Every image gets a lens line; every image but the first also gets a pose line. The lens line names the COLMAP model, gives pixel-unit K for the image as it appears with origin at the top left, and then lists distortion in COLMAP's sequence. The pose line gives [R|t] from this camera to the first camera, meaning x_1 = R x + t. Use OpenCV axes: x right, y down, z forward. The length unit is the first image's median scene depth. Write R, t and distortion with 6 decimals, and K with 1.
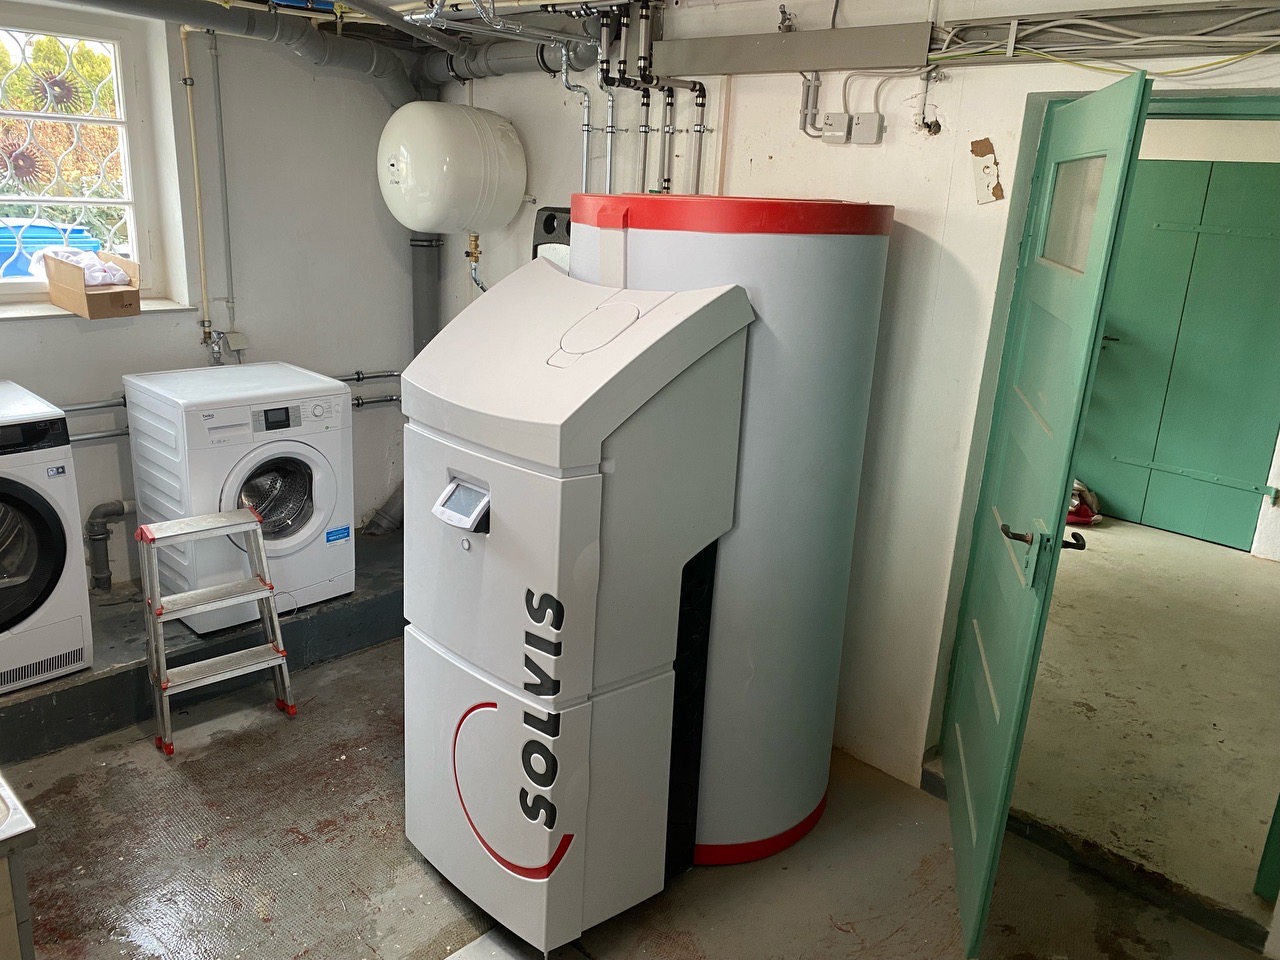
lens RADIAL K [[975.4, 0, 640.0], [0, 975.4, 480.0], [0, 0, 1]] dist [0.117400, -0.192822]
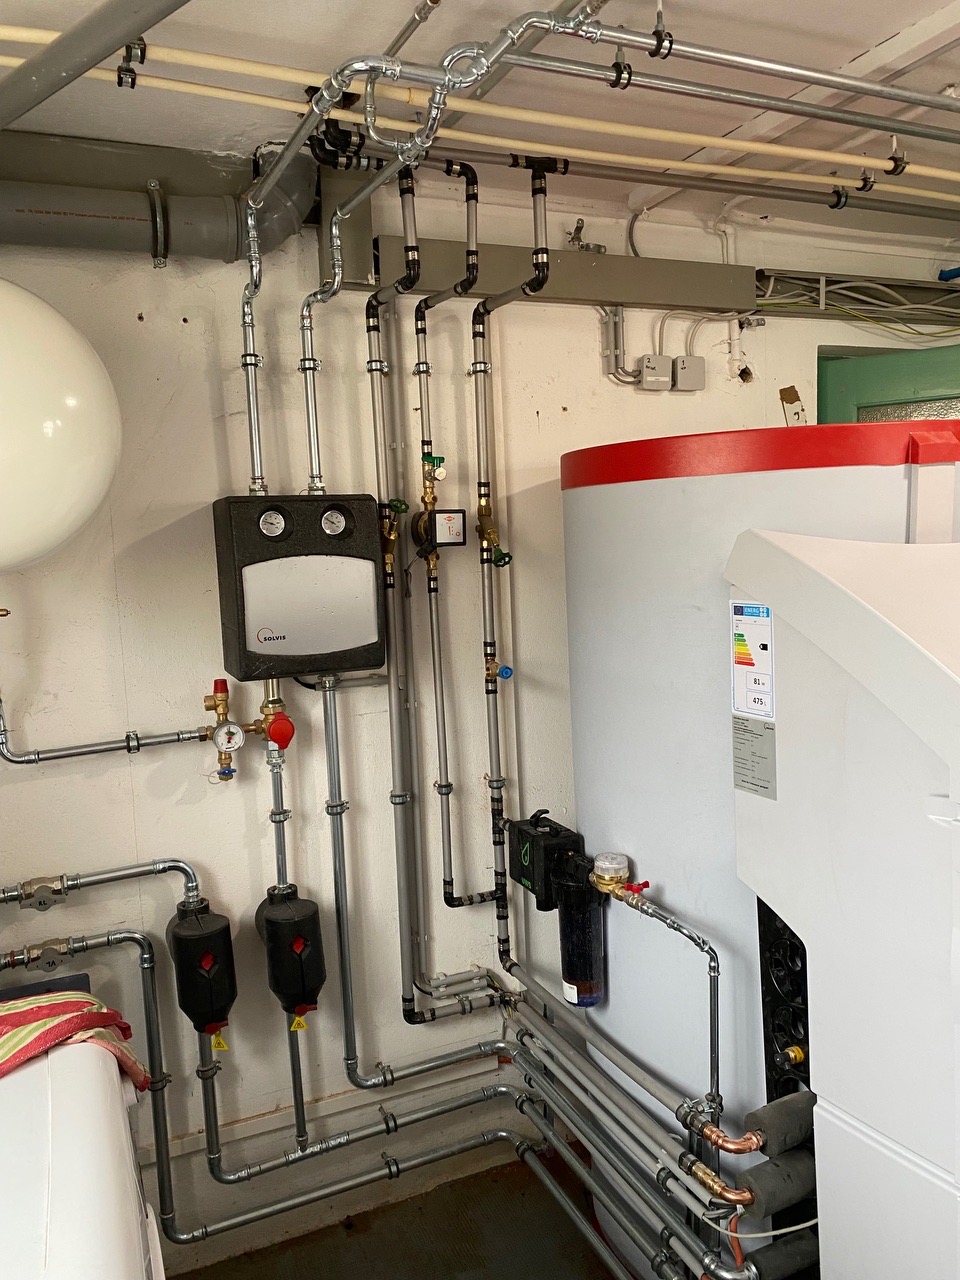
lens RADIAL K [[960.7, 0, 480.0], [0, 960.7, 640.0], [0, 0, 1]] dist [-0.001721, 0.001355]
pose [[0.363339, -0.184423, 0.913221, -0.718861], [0.332826, 0.941224, 0.057658, -0.264952], [-0.870179, 0.282994, 0.403365, 0.961543]]
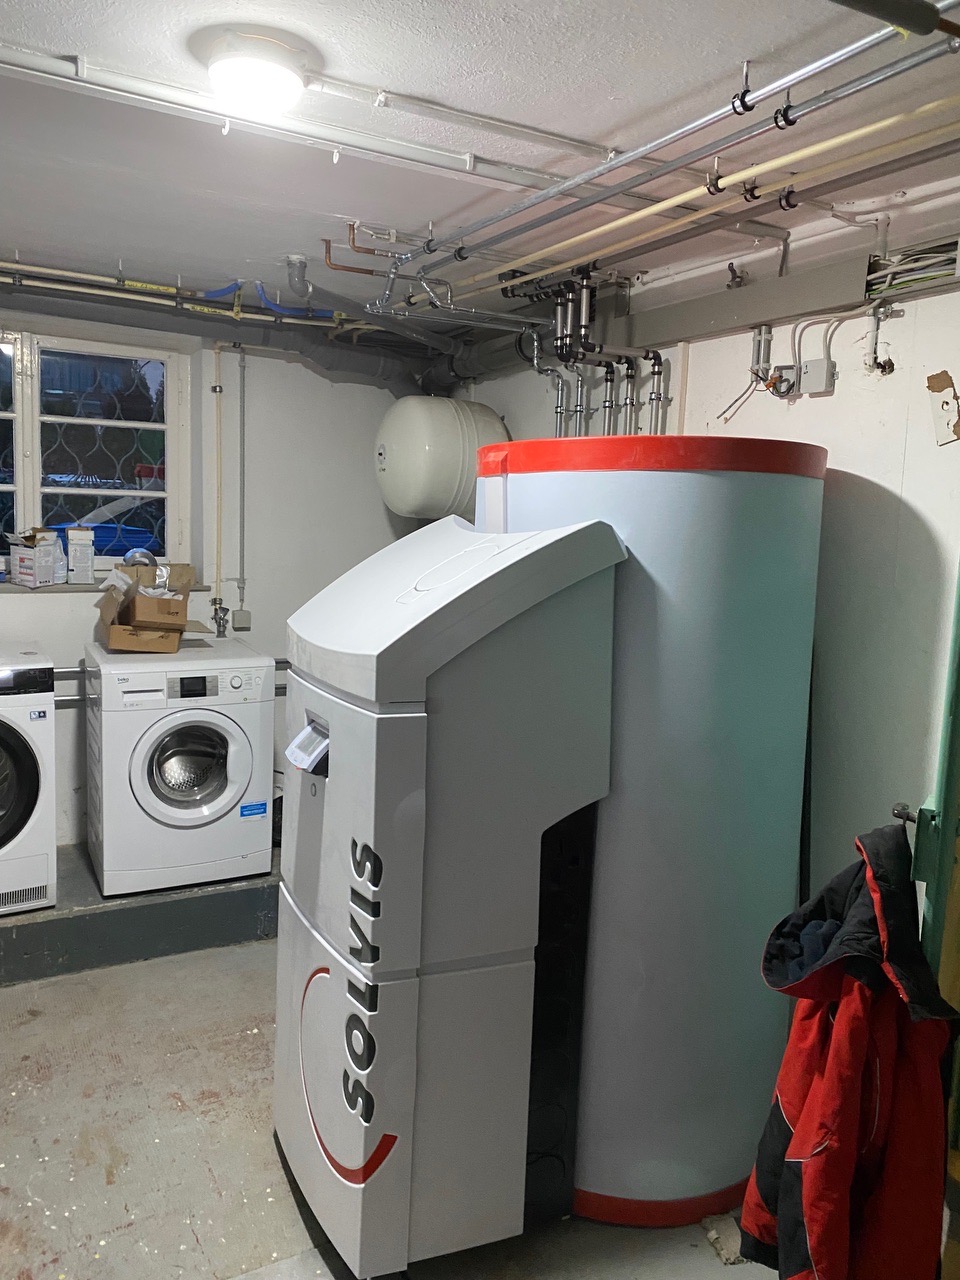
lens RADIAL K [[991.1, 0, 457.2], [0, 991.1, 643.5], [0, 0, 1]] dist [0.031310, 0.006872]
pose [[0.948562, 0.025122, -0.315594, 0.230288], [-0.080354, 0.983309, -0.163241, 0.064053], [0.306225, 0.180203, 0.934747, 0.101680]]
